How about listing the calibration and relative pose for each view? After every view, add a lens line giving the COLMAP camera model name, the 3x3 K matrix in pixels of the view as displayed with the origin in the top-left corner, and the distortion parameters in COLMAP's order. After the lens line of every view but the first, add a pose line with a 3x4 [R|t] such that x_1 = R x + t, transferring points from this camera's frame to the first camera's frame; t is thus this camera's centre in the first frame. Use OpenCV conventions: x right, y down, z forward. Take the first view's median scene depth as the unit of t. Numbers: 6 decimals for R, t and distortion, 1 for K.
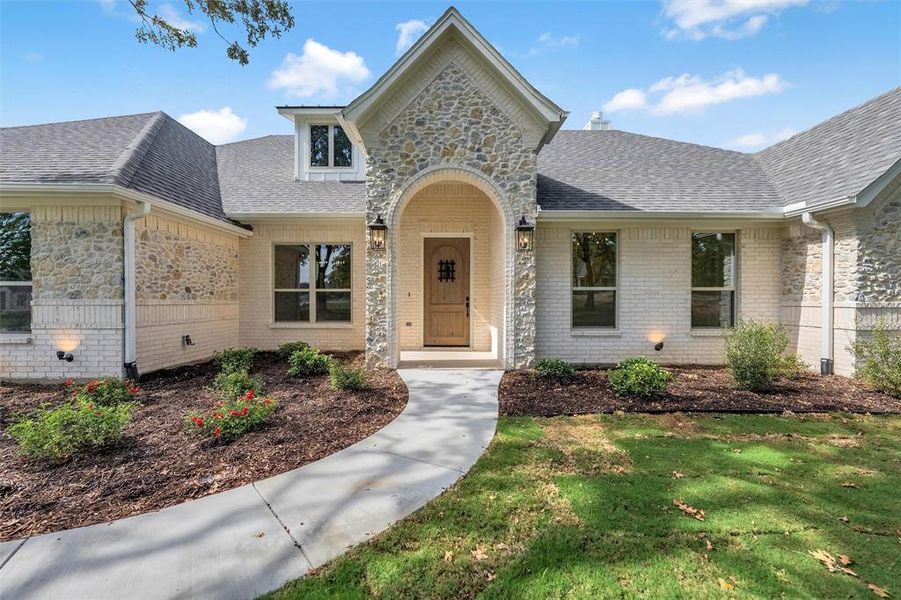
lens RADIAL K [[372.5, 0, 450.5], [0, 372.5, 300.0], [0, 0, 1]] dist [-0.000193, 0.000000]
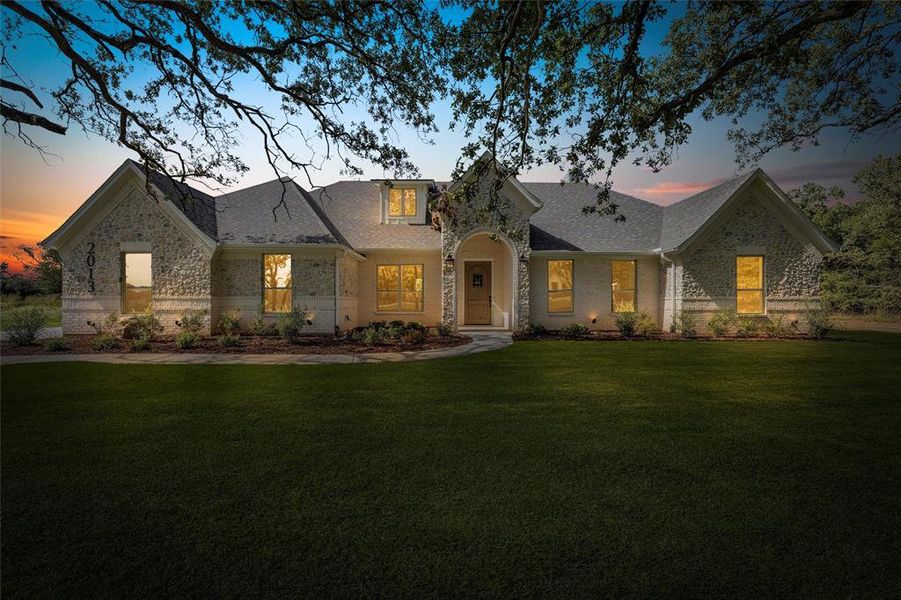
lens RADIAL K [[372.5, 0, 450.5], [0, 372.5, 300.0], [0, 0, 1]] dist [-0.000193, 0.000000]
pose [[0.999932, -0.001401, 0.011616, -0.209033], [0.001520, 0.999947, -0.010183, 0.037756], [-0.011601, 0.010200, 0.999881, -0.957012]]
